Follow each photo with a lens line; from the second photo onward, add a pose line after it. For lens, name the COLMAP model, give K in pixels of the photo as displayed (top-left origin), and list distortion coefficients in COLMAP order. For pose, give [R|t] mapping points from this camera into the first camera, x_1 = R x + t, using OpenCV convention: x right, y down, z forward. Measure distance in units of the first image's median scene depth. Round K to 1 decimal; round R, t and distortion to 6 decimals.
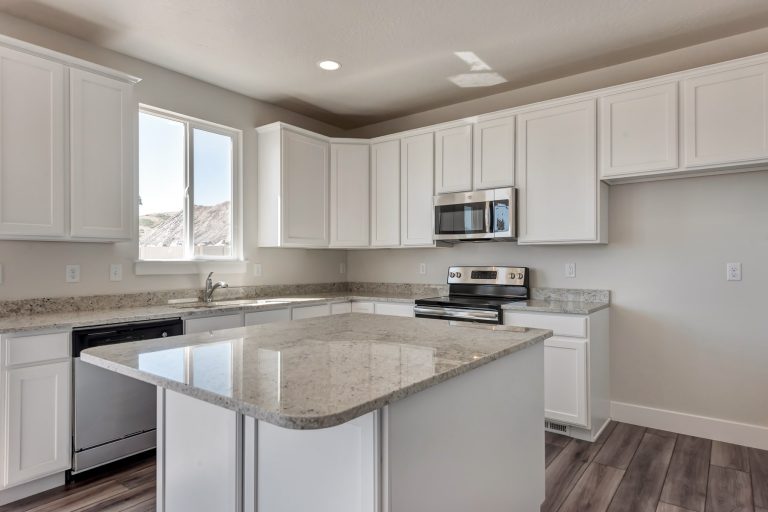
lens RADIAL K [[456.0, 0, 383.7], [0, 456.0, 259.6], [0, 0, 1]] dist [0.002419, -0.000657]
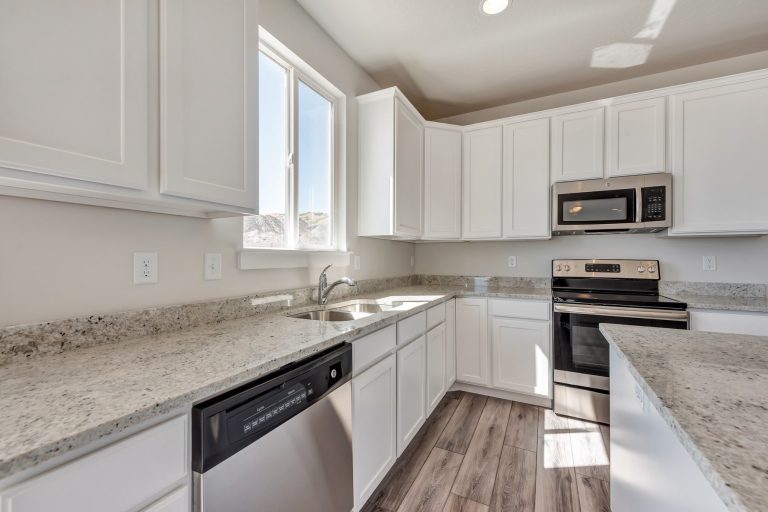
lens RADIAL K [[315.3, 0, 384.3], [0, 315.3, 254.6], [0, 0, 1]] dist [0.004166, 0.000748]
pose [[0.984335, 0.006302, 0.176193, -0.368473], [-0.005569, 0.999974, -0.004655, 0.011367], [-0.176218, 0.003601, 0.984345, 0.451198]]
